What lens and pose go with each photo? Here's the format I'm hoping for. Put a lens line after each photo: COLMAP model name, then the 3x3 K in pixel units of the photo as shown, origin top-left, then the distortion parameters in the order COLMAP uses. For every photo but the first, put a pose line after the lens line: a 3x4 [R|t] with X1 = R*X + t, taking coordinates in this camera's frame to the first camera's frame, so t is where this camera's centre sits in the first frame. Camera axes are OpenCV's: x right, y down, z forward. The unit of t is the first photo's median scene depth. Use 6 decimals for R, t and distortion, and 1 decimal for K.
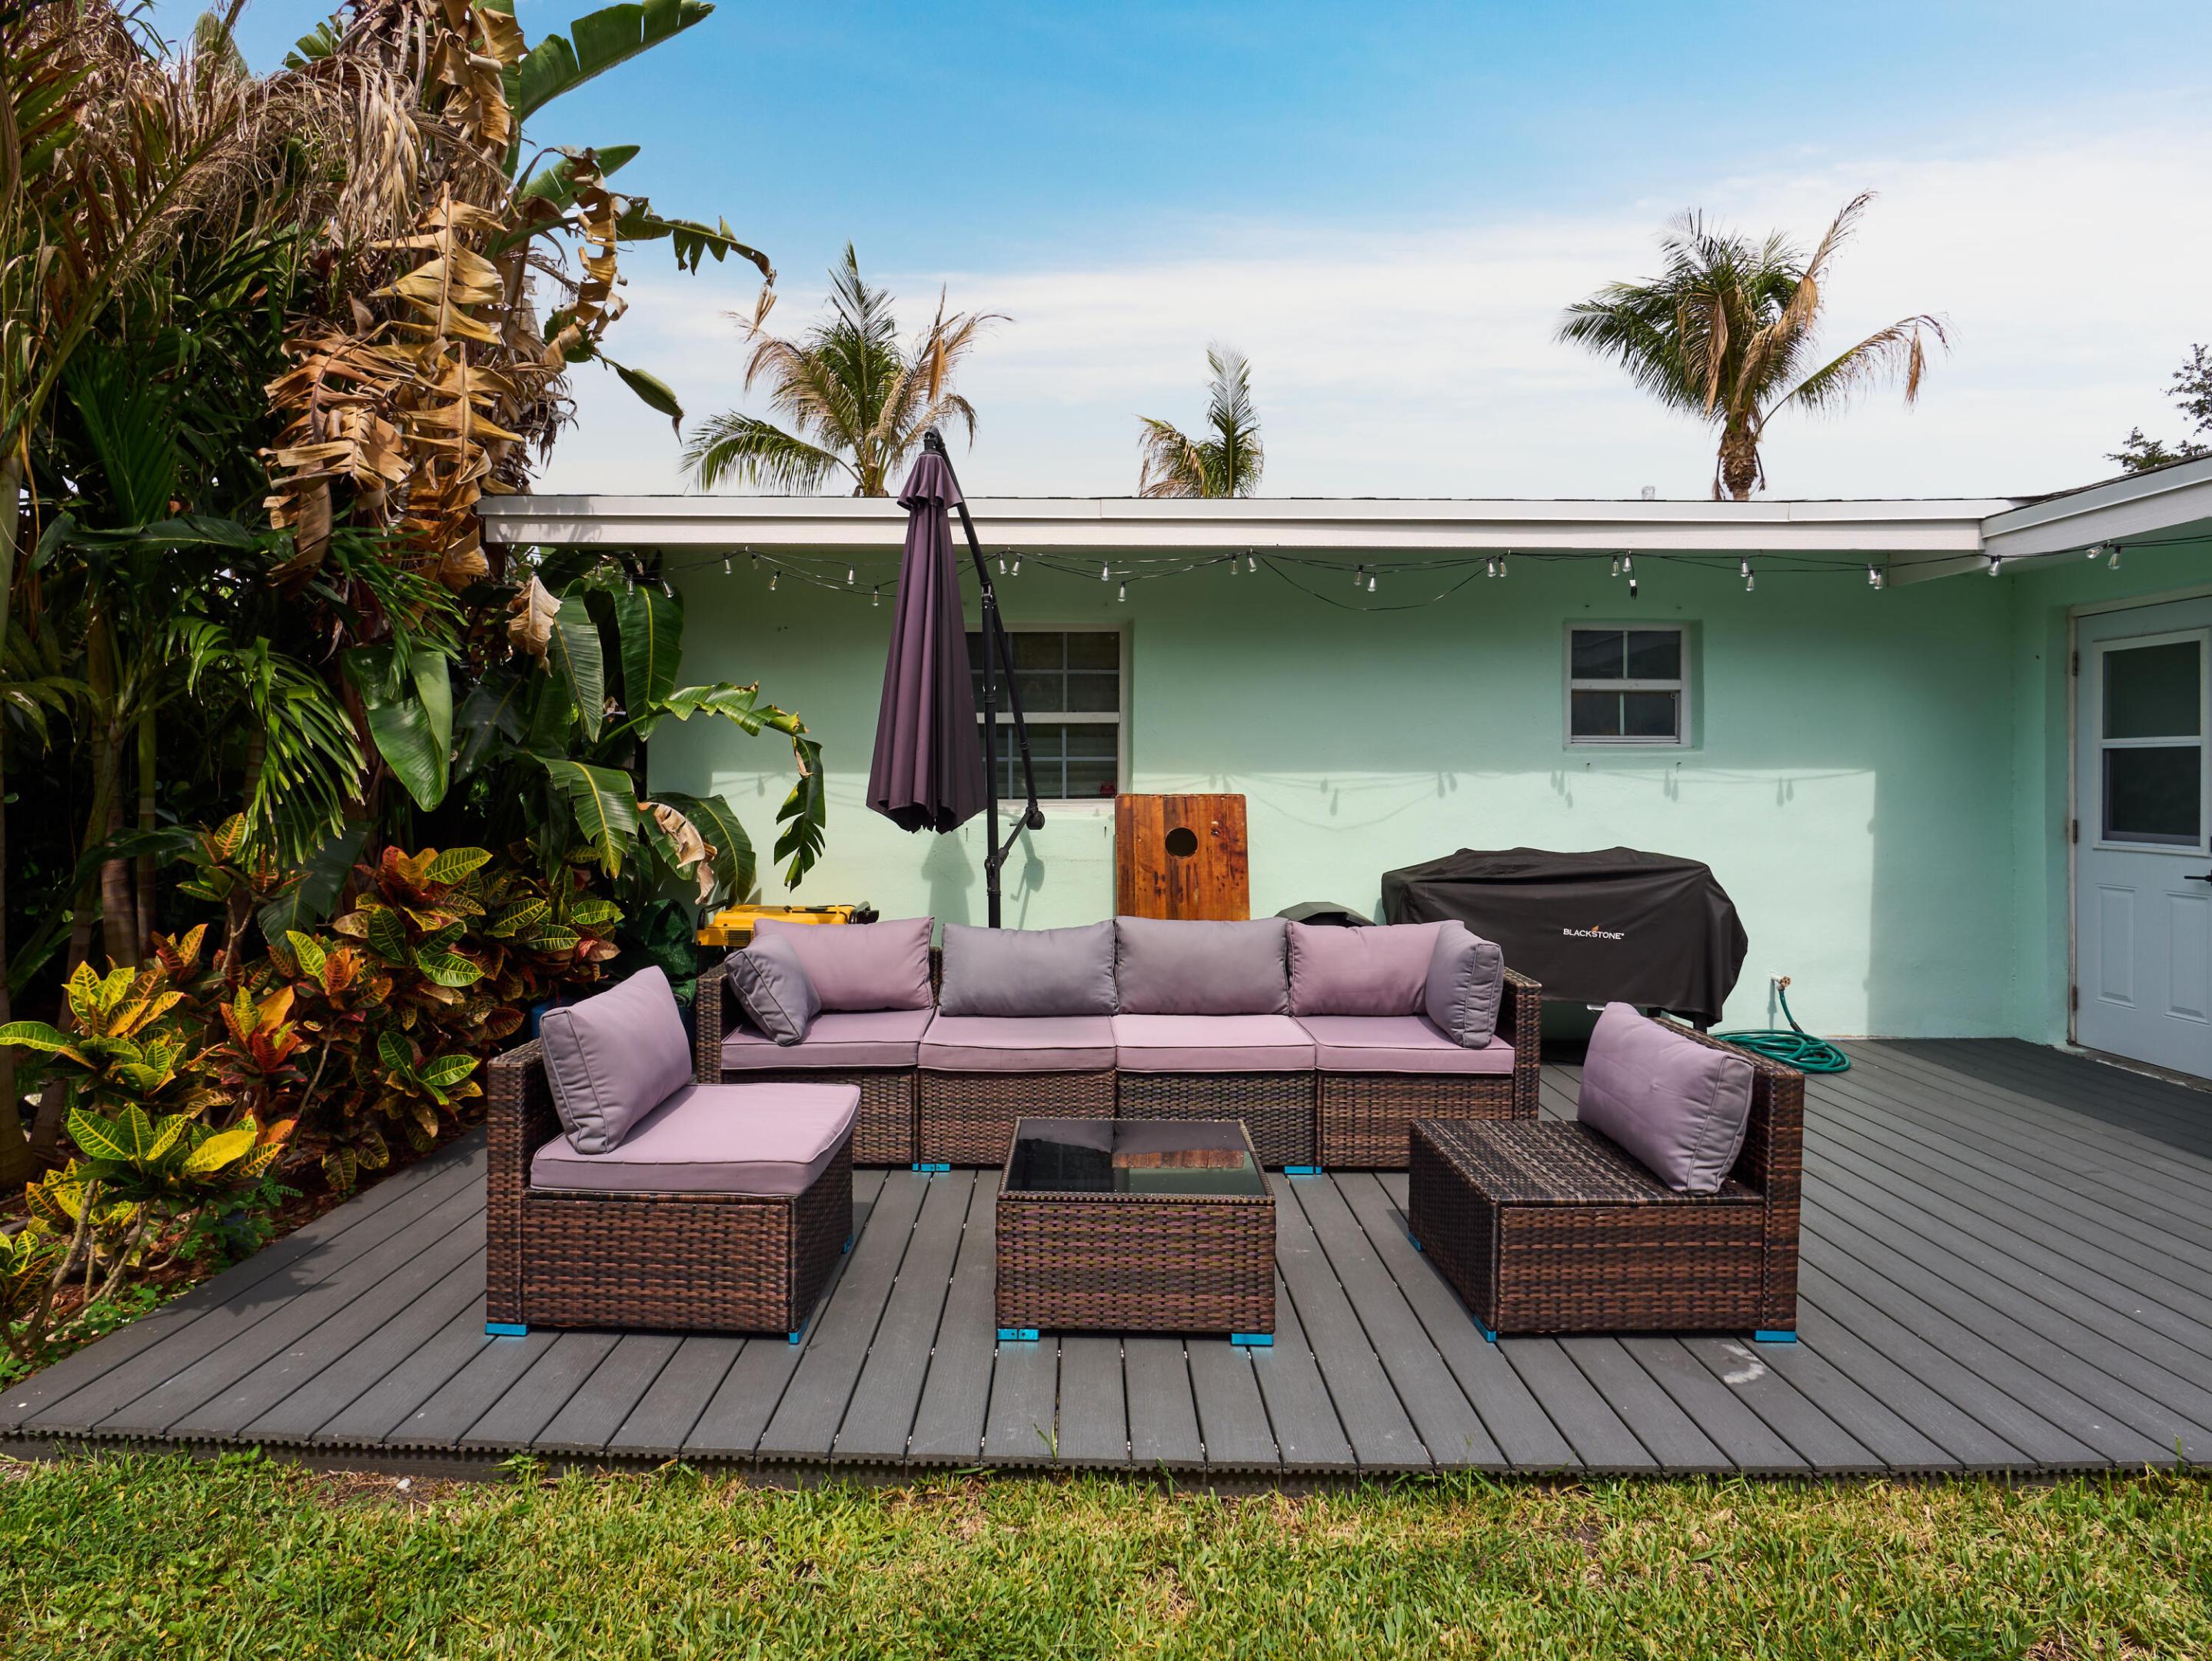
lens RADIAL K [[1217.7, 0, 1055.2], [0, 1217.7, 793.6], [0, 0, 1]] dist [-0.008380, -0.000243]
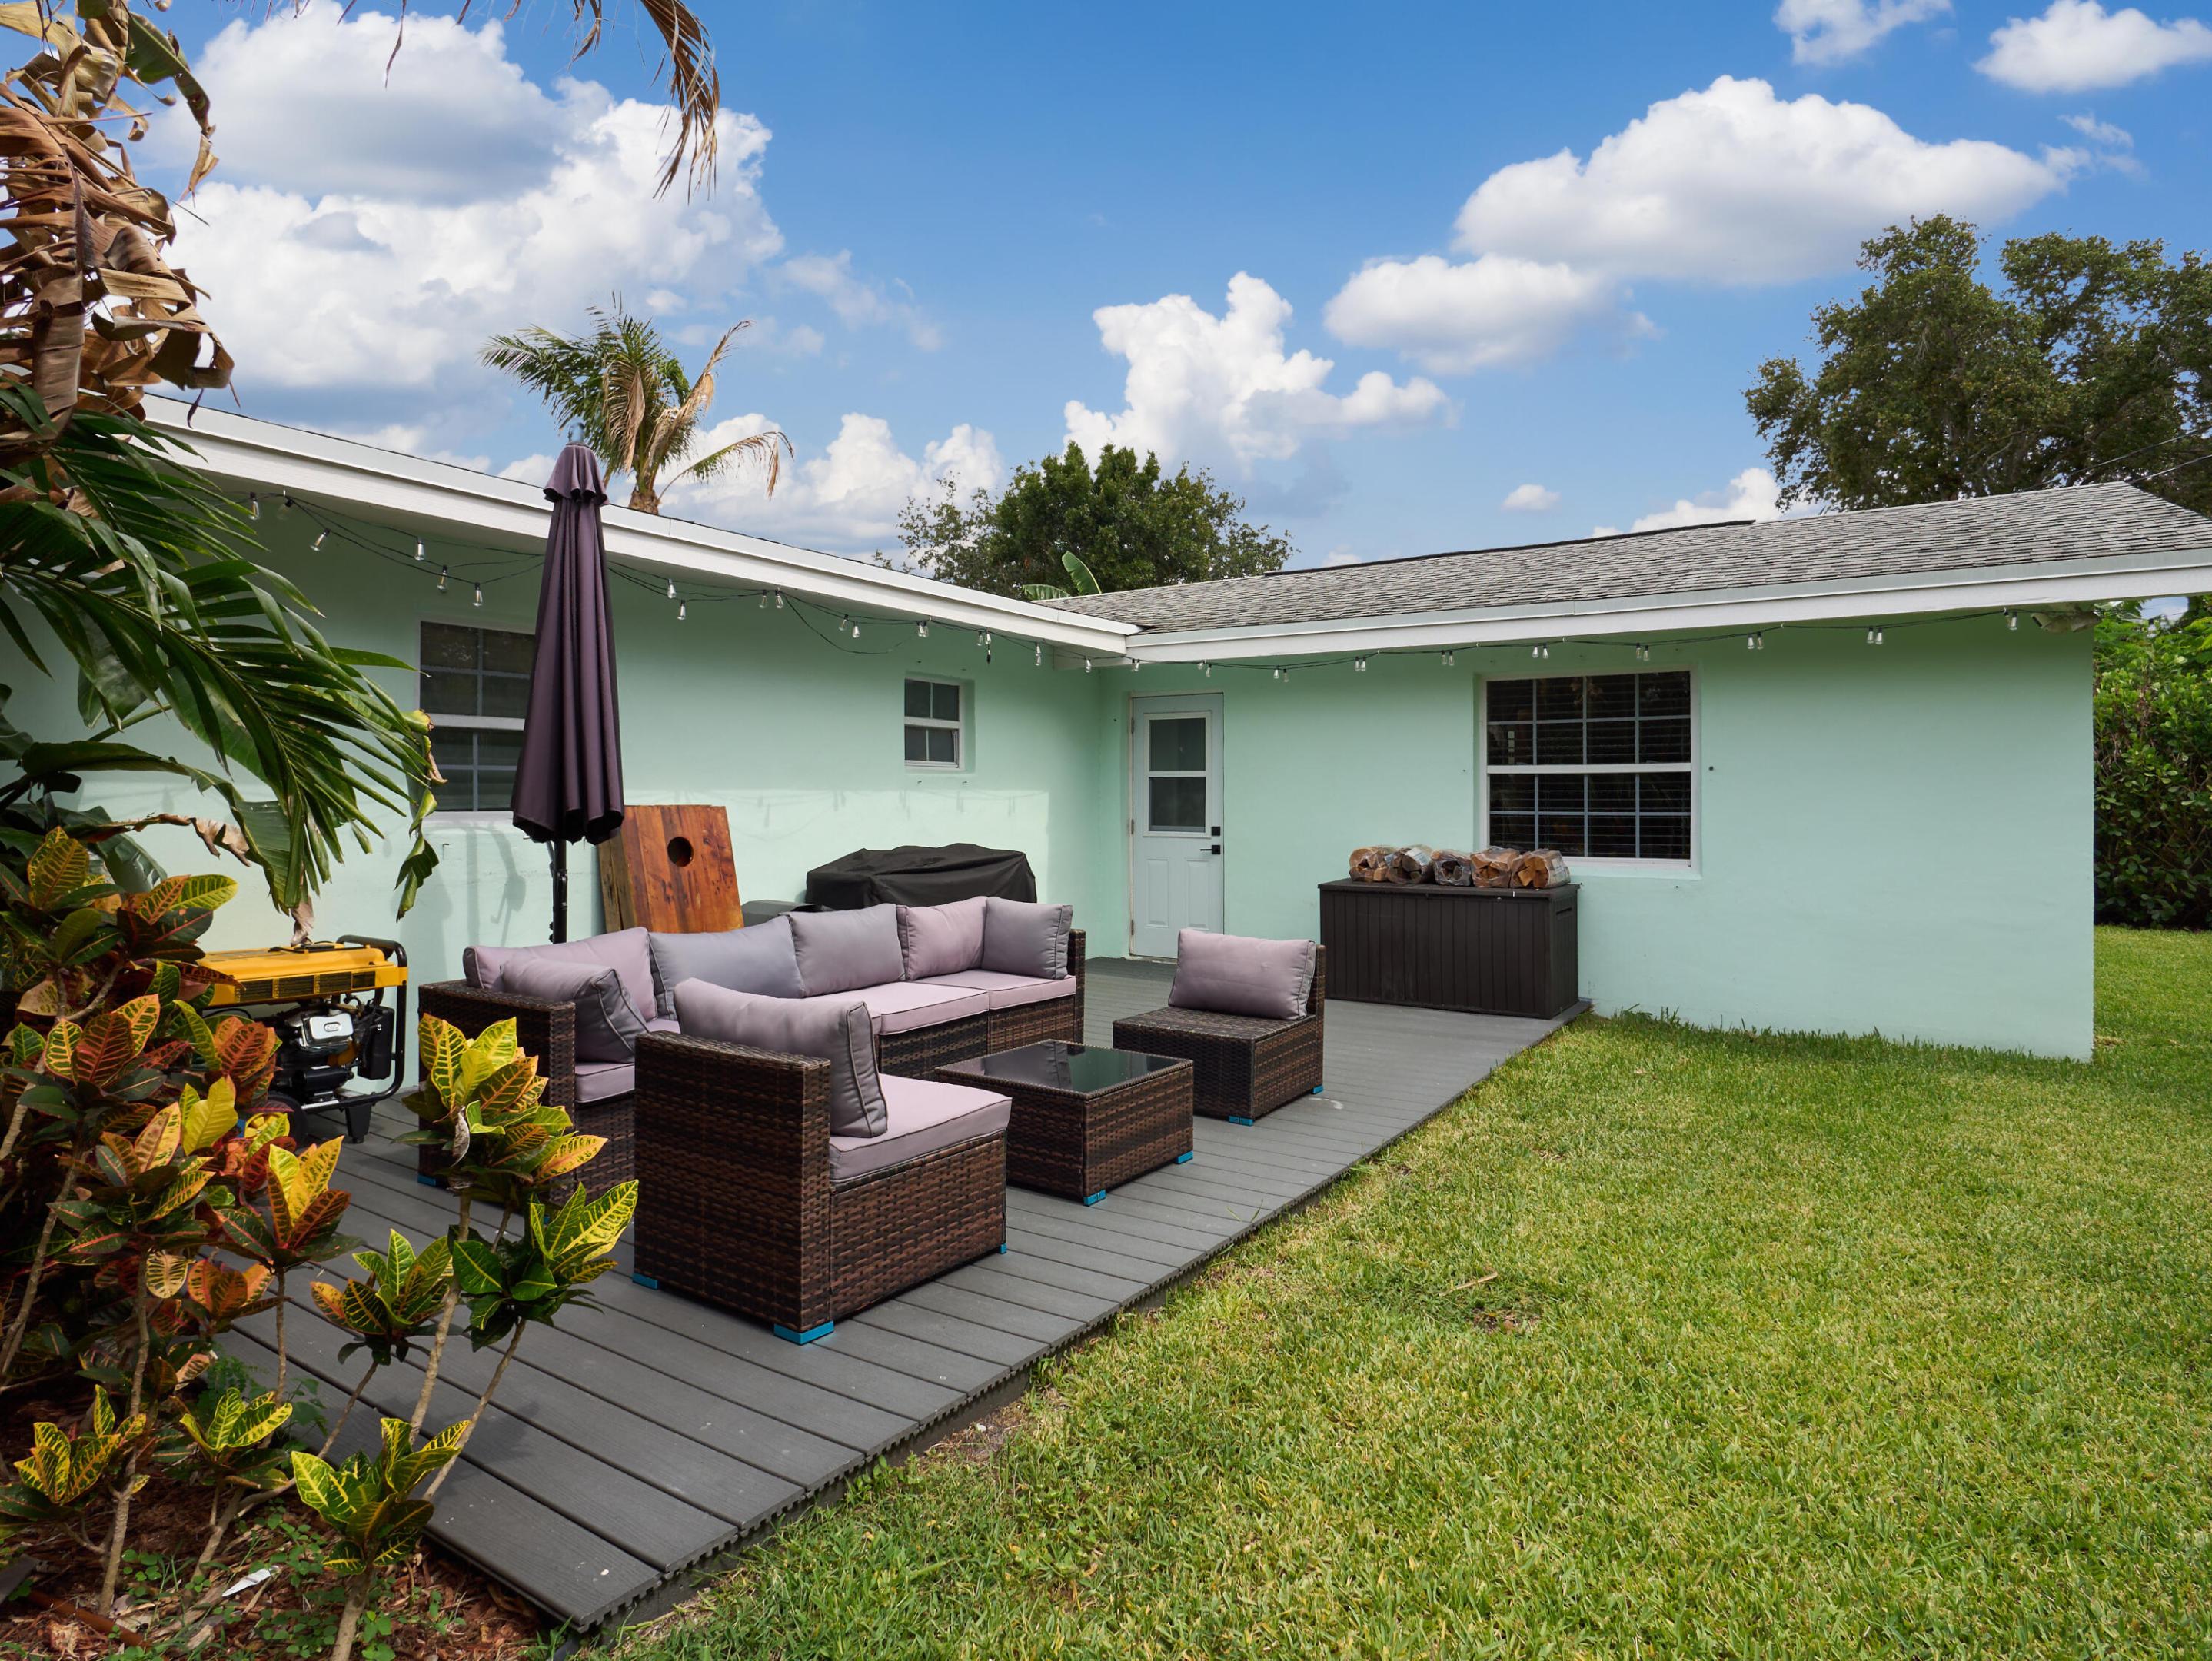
lens RADIAL K [[1217.7, 0, 1096.3], [0, 1217.7, 767.6], [0, 0, 1]] dist [-0.008380, -0.000243]
pose [[0.550057, 0.023956, 0.834784, -0.570914], [0.009383, 0.999348, -0.034861, 0.008095], [-0.835075, 0.027009, 0.549473, 0.122550]]
